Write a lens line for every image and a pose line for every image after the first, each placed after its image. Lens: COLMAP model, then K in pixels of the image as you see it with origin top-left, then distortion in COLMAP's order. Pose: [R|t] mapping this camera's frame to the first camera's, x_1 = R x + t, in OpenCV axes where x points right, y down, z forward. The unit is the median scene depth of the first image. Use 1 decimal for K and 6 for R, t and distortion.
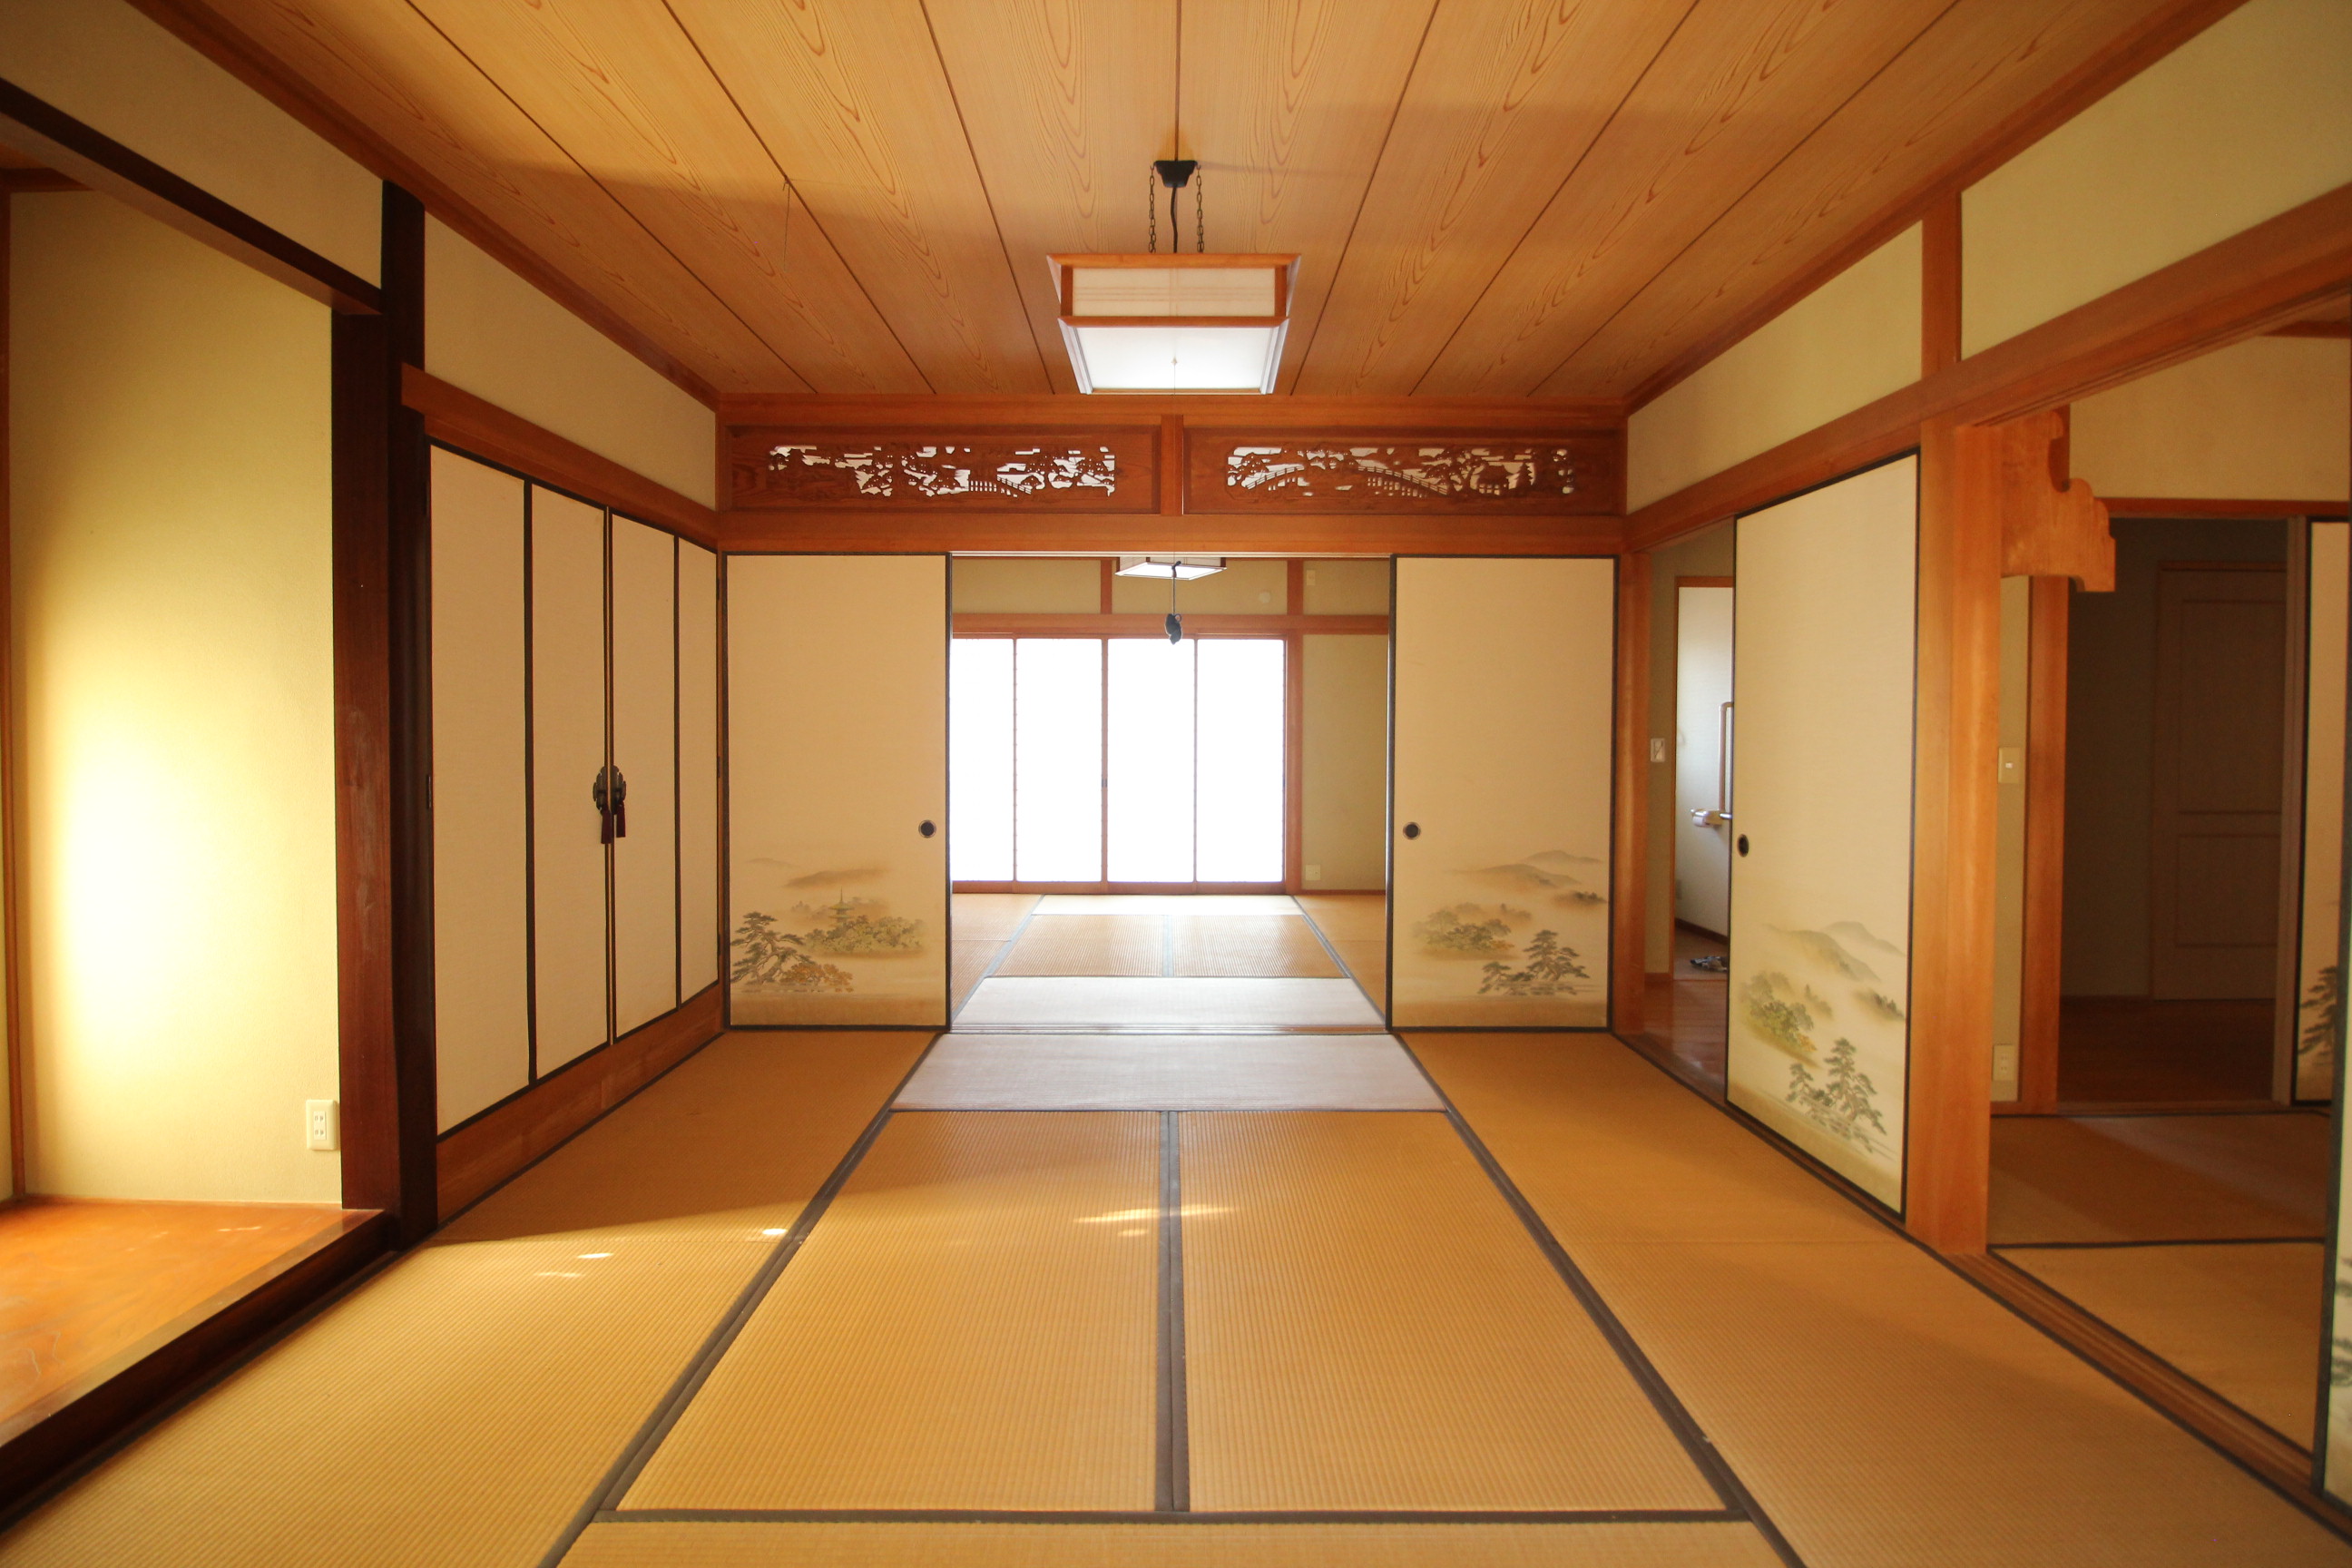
lens RADIAL K [[1100.4, 0, 1168.5], [0, 1100.4, 756.5], [0, 0, 1]] dist [-0.006921, -0.008790]
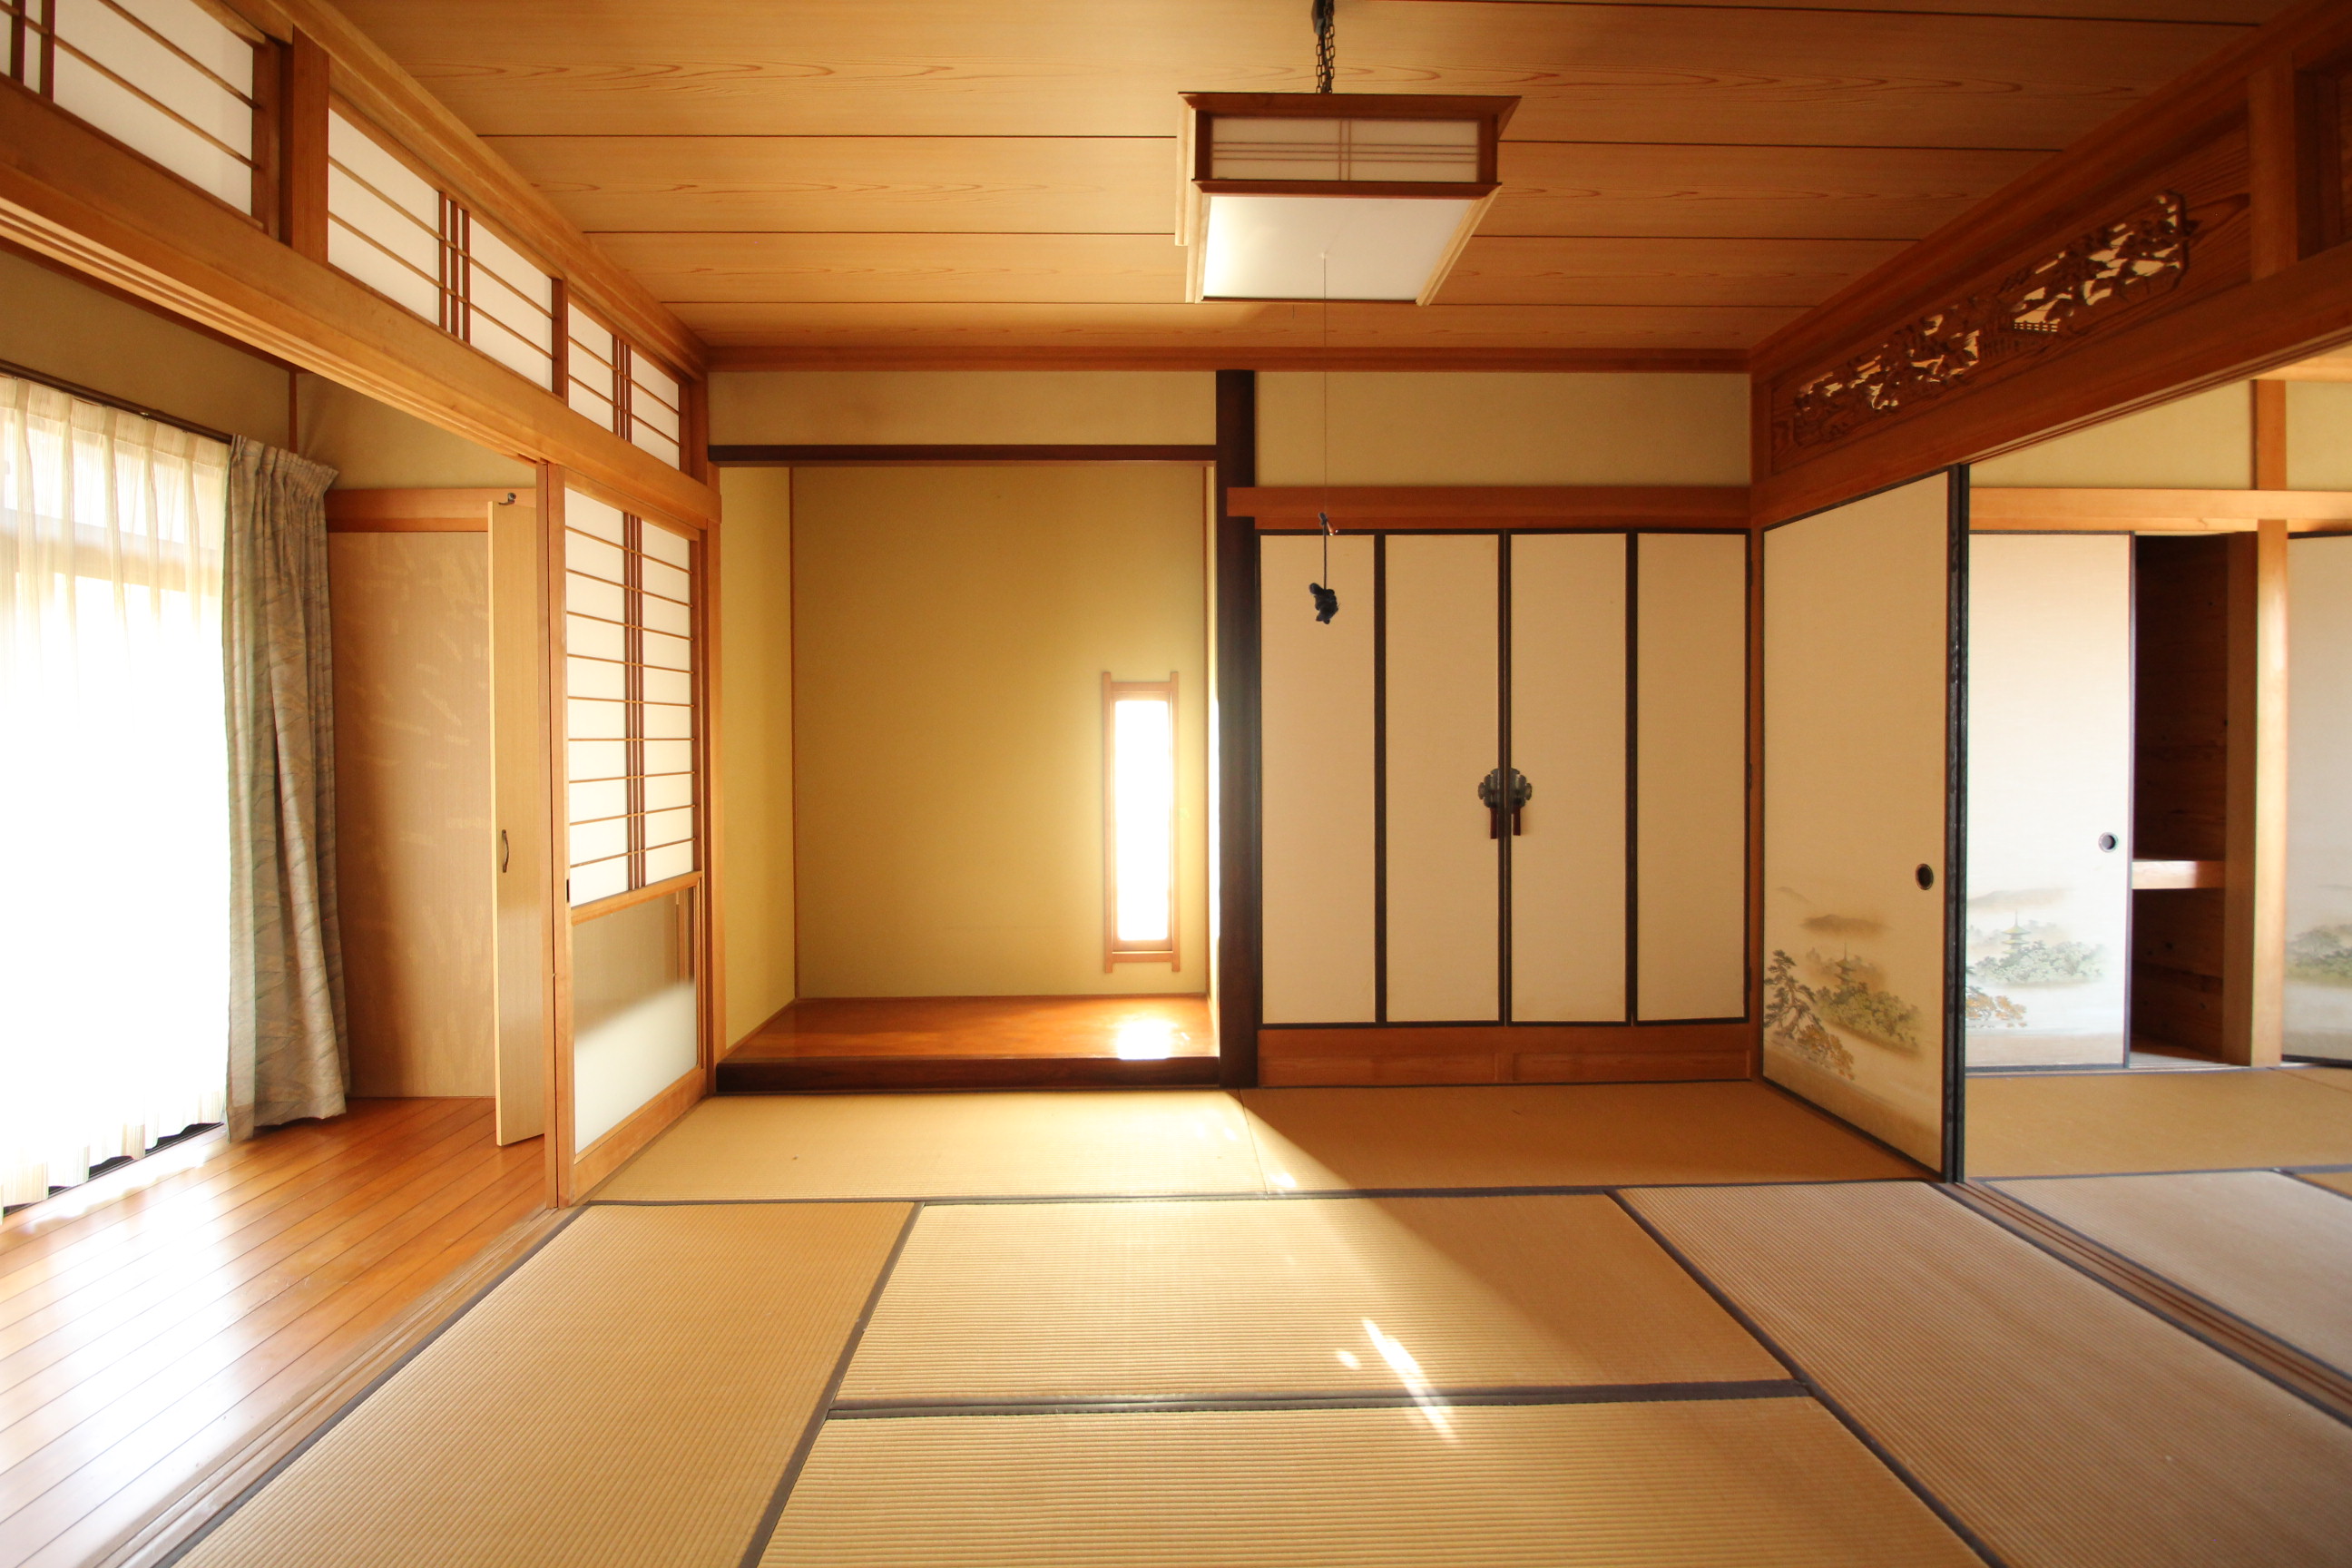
lens RADIAL K [[1100.4, 0, 1156.9], [0, 1100.4, 751.9], [0, 0, 1]] dist [-0.006921, -0.008790]
pose [[0.015232, 0.009987, -0.999834, 0.458581], [-0.019243, 0.999768, 0.009694, -0.008976], [0.999699, 0.019092, 0.015421, 0.515163]]
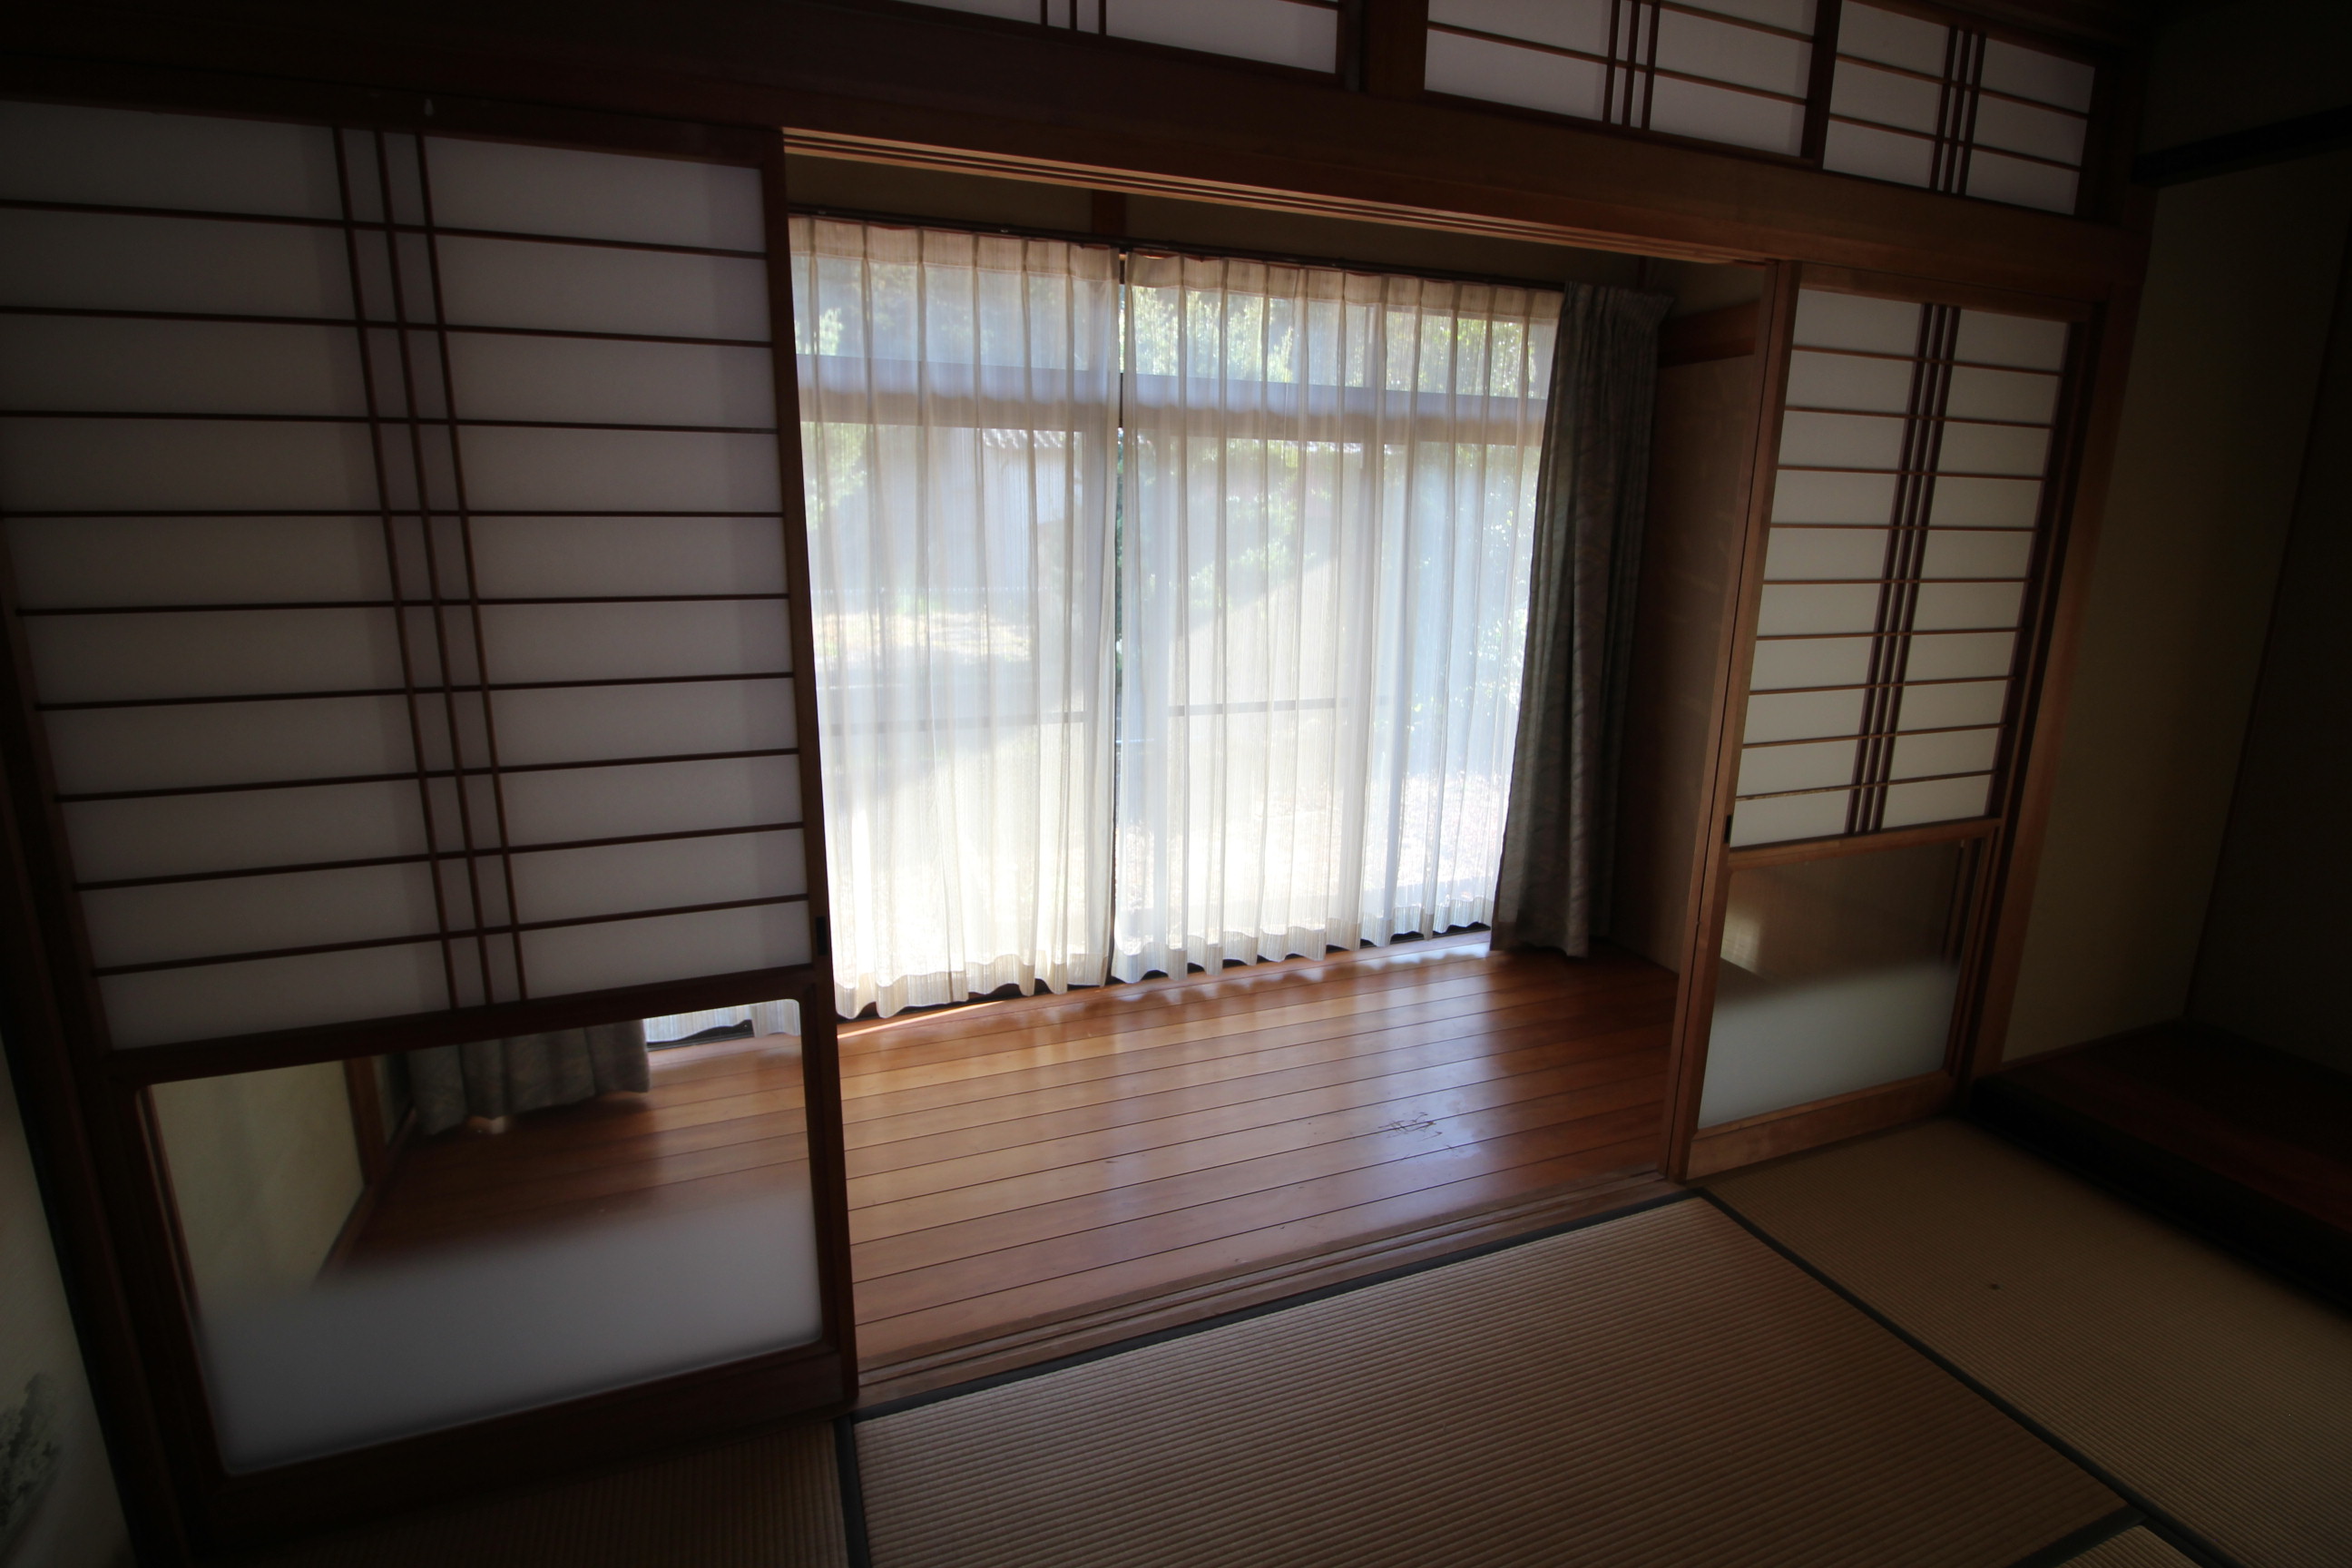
lens RADIAL K [[1100.4, 0, 1134.6], [0, 1100.4, 764.2], [0, 0, 1]] dist [-0.006921, -0.008790]
pose [[-0.935005, 0.058037, -0.349852, 0.246104], [-0.026692, 0.972202, 0.232616, -0.055951], [0.353627, 0.226836, -0.907465, 0.542079]]
